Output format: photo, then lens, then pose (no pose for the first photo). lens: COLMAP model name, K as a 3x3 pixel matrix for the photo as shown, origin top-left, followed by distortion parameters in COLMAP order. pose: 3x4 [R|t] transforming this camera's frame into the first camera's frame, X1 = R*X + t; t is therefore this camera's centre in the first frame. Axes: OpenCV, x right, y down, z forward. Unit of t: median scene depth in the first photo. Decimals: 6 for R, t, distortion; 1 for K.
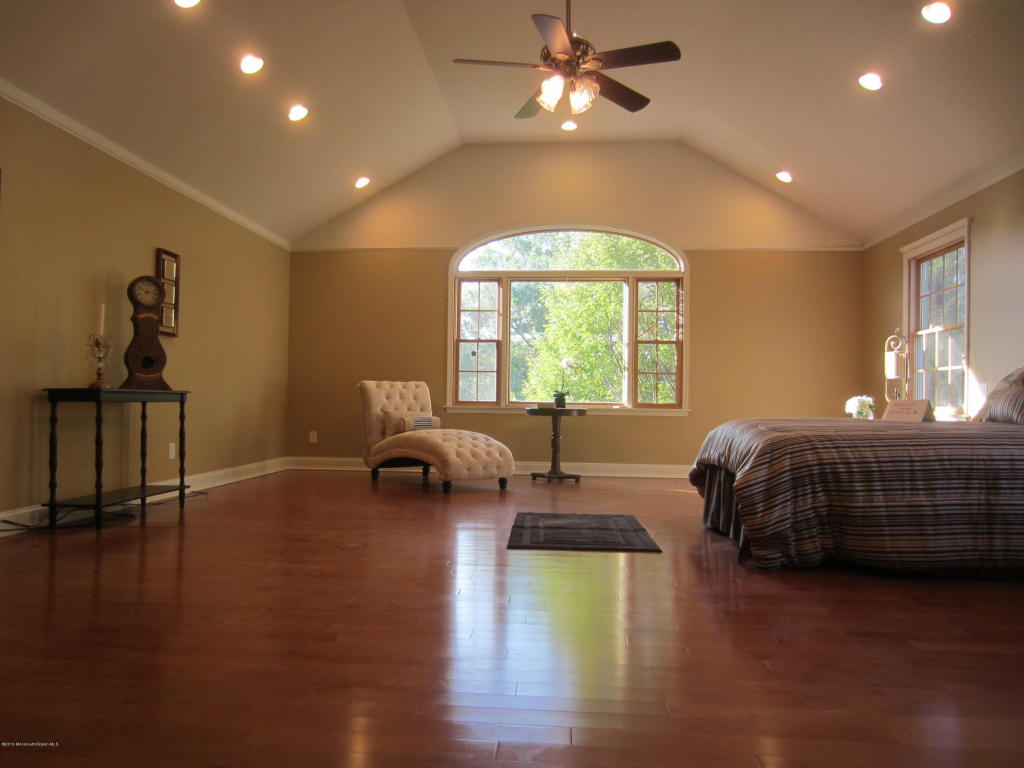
lens RADIAL K [[717.5, 0, 503.7], [0, 717.5, 384.3], [0, 0, 1]] dist [-0.042305, 0.023531]
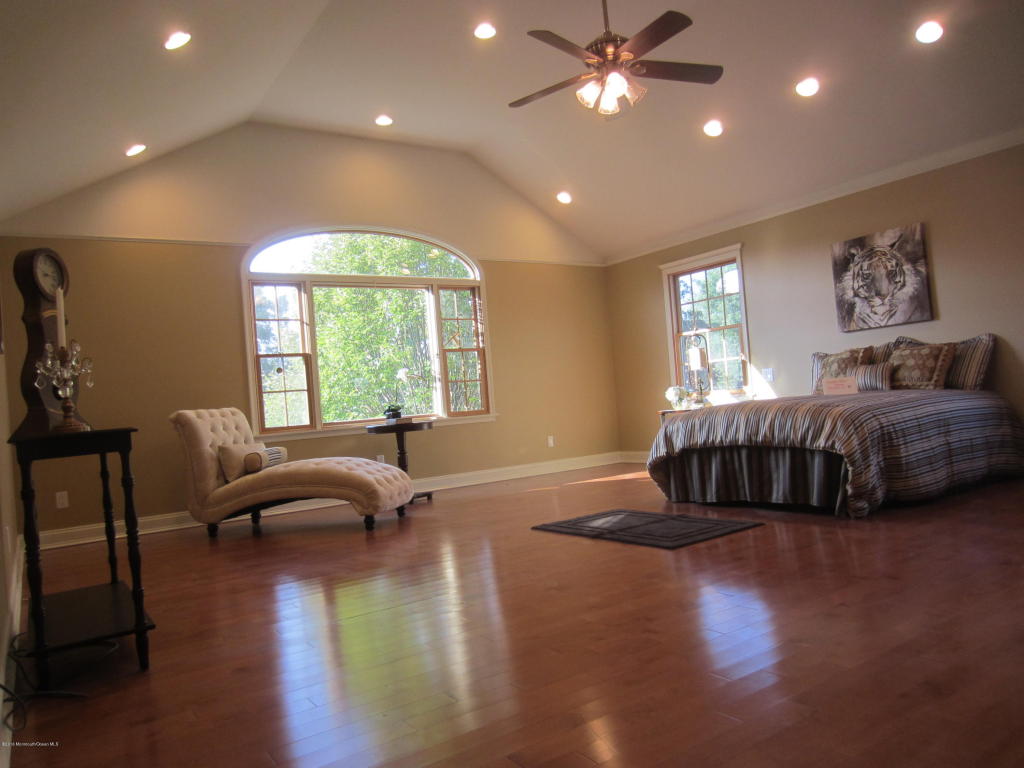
lens RADIAL K [[717.5, 0, 507.9], [0, 717.5, 389.1], [0, 0, 1]] dist [-0.042305, 0.023531]
pose [[0.779193, -0.062784, 0.623632, -0.366068], [0.075352, 0.997137, 0.006239, -0.005934], [-0.622239, 0.042131, 0.781693, 0.179367]]
